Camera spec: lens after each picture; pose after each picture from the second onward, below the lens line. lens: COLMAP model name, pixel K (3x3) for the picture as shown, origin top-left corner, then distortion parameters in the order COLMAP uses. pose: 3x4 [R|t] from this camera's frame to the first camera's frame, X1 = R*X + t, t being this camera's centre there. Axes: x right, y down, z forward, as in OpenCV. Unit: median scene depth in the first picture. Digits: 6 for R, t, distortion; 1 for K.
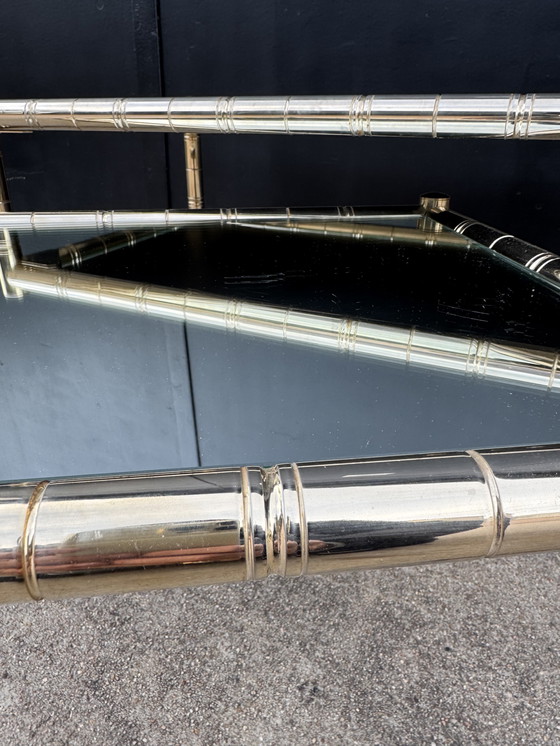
lens RADIAL K [[534.8, 0, 276.8], [0, 534.8, 343.8], [0, 0, 1]] dist [0.010275, -0.025925]
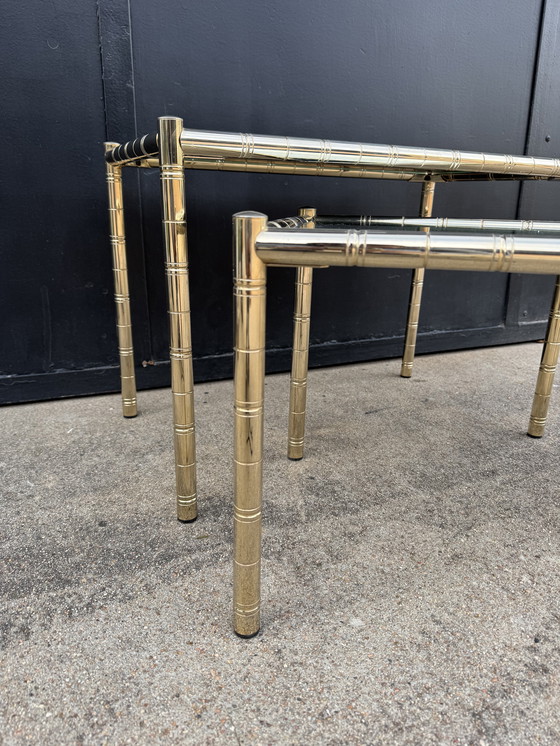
lens RADIAL K [[534.8, 0, 279.1], [0, 534.8, 372.5], [0, 0, 1]] dist [0.010275, -0.025925]
pose [[0.651934, -0.223204, 0.724680, -1.660548], [0.282034, 0.958506, 0.041502, -0.063087], [-0.703874, 0.177328, 0.687835, 0.405706]]
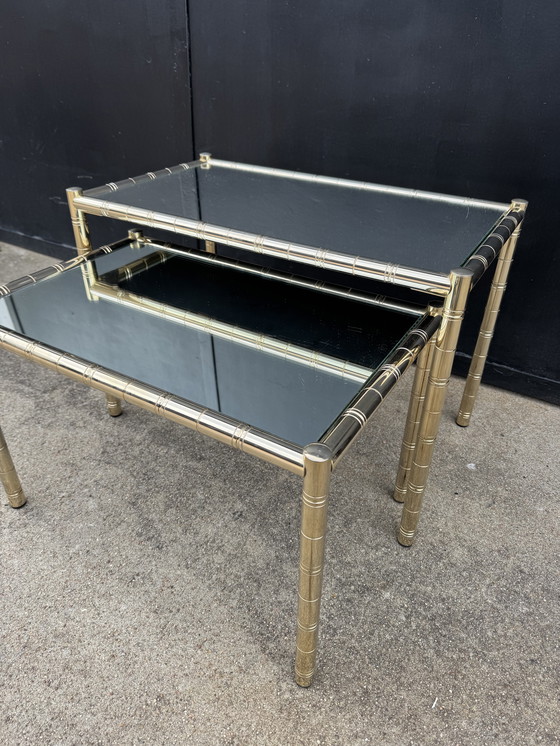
lens RADIAL K [[534.8, 0, 280.8], [0, 534.8, 368.9], [0, 0, 1]] dist [0.010275, -0.025925]
pose [[0.994331, 0.069197, -0.080736, 0.307418], [-0.055755, 0.985822, 0.158263, -0.193270], [0.090543, -0.152864, 0.984091, -0.779955]]
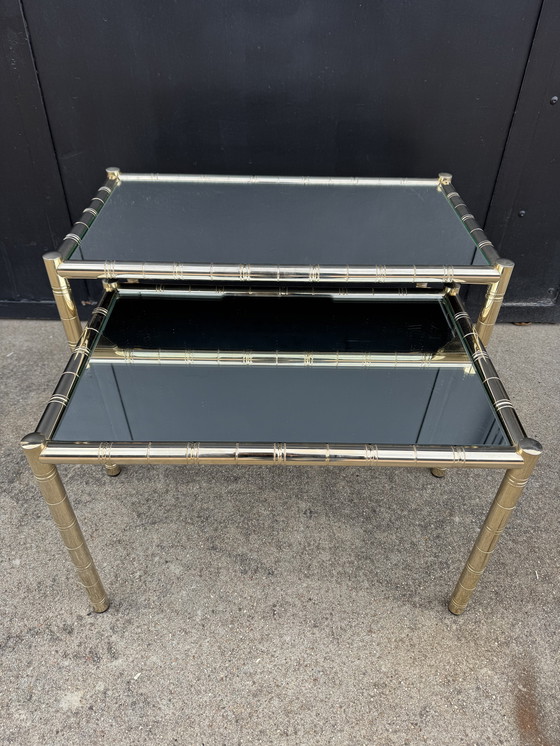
lens RADIAL K [[534.8, 0, 283.5], [0, 534.8, 373.2], [0, 0, 1]] dist [0.010275, -0.025925]
pose [[0.905119, -0.259125, 0.337066, -0.550806], [0.154123, 0.938854, 0.307895, -0.509707], [-0.396239, -0.226732, 0.889712, -0.684279]]
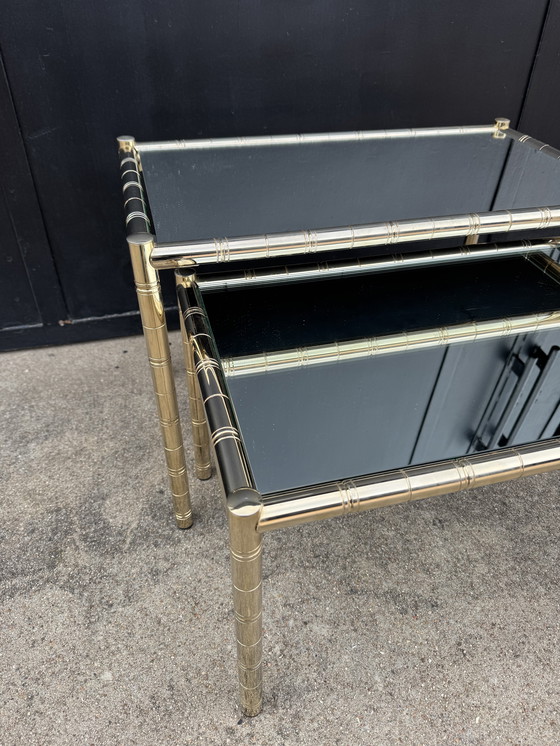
lens RADIAL K [[534.8, 0, 280.5], [0, 534.8, 369.1], [0, 0, 1]] dist [0.010275, -0.025925]
pose [[0.766761, -0.385498, 0.513292, -0.970746], [0.237312, 0.913184, 0.331329, -0.503553], [-0.596456, -0.132240, 0.791677, -0.055494]]
